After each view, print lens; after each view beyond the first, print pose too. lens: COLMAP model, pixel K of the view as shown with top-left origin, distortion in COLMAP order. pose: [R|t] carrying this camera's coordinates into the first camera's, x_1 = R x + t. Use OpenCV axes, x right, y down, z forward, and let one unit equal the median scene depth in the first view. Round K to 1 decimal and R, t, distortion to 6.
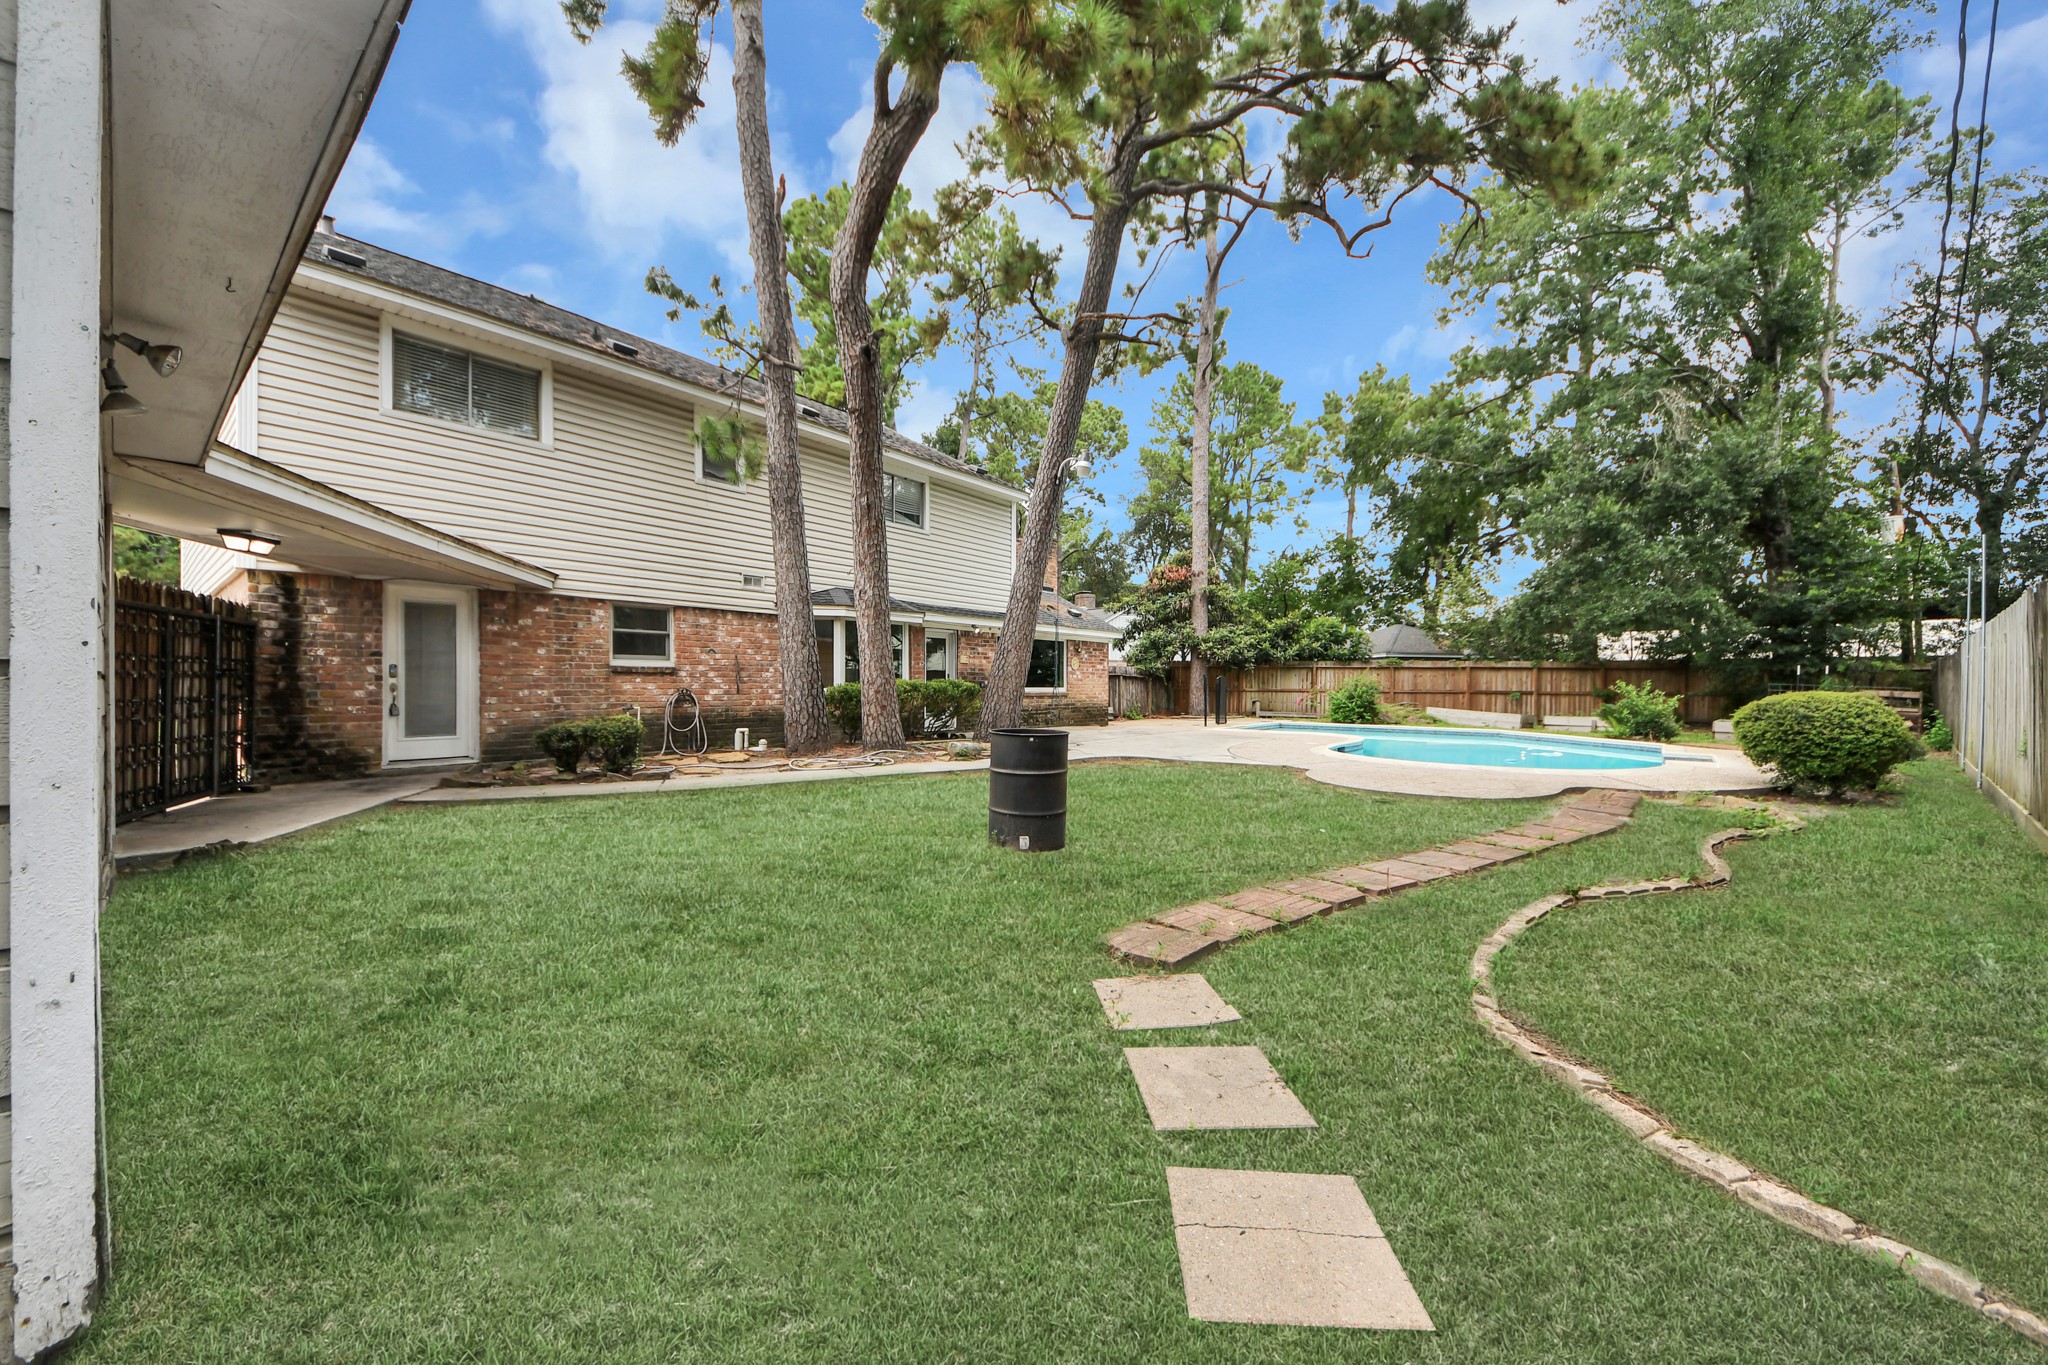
lens RADIAL K [[727.6, 0, 1032.9], [0, 727.6, 678.9], [0, 0, 1]] dist [0.018790, -0.013982]
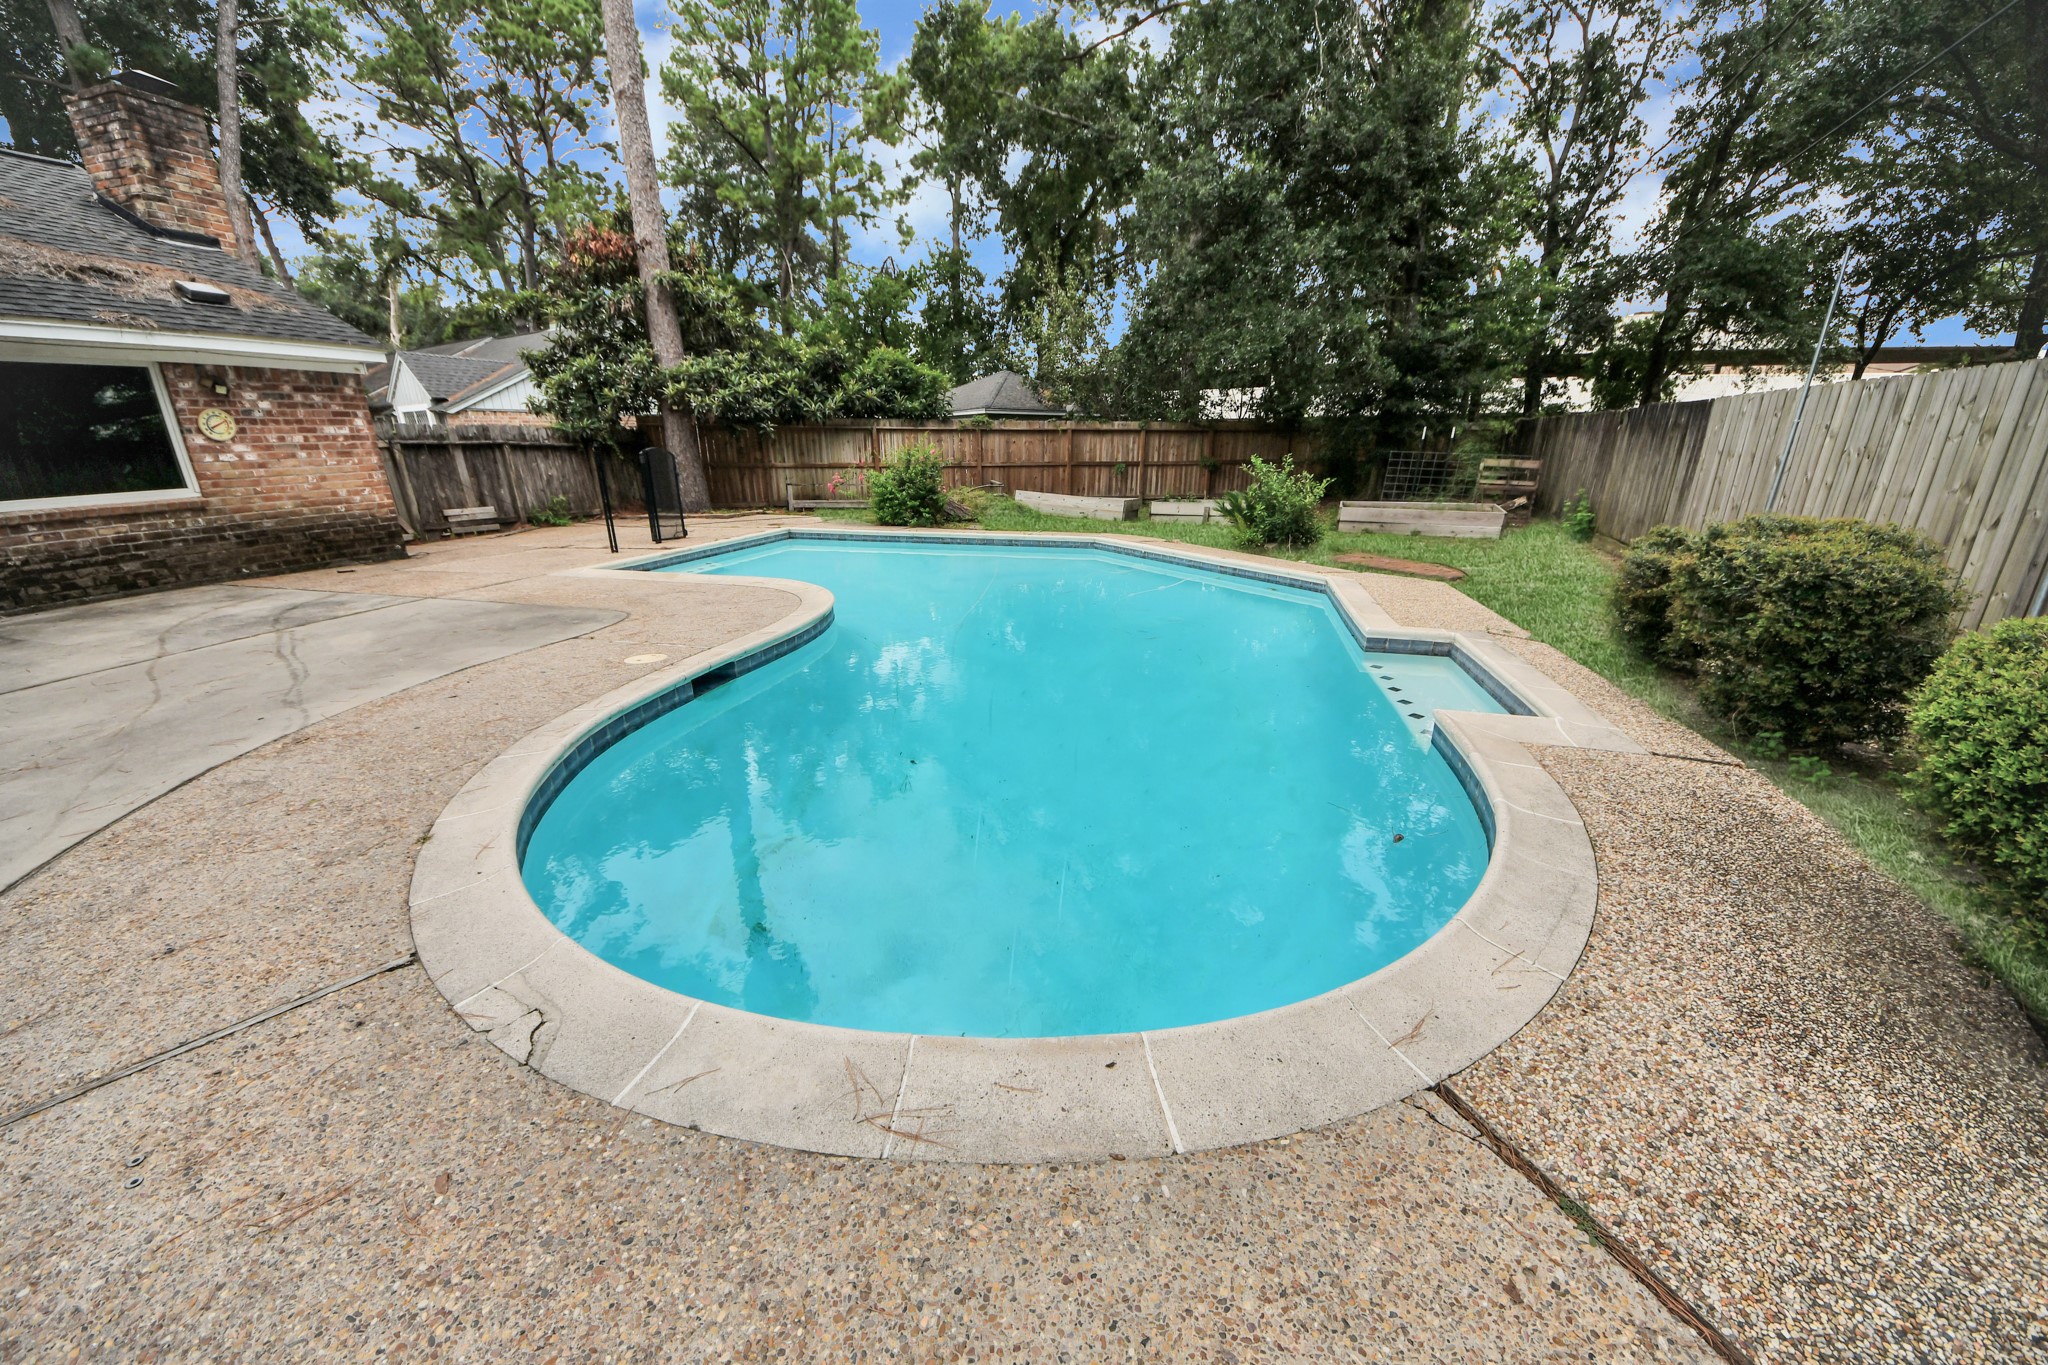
lens RADIAL K [[725.0, 0, 1032.1], [0, 725.0, 702.5], [0, 0, 1]] dist [0.046208, -0.030388]
pose [[0.893795, -0.157850, 0.419778, 0.198786], [0.005283, 0.939652, 0.342091, -0.008801], [-0.448444, -0.303542, 0.840690, 0.297209]]
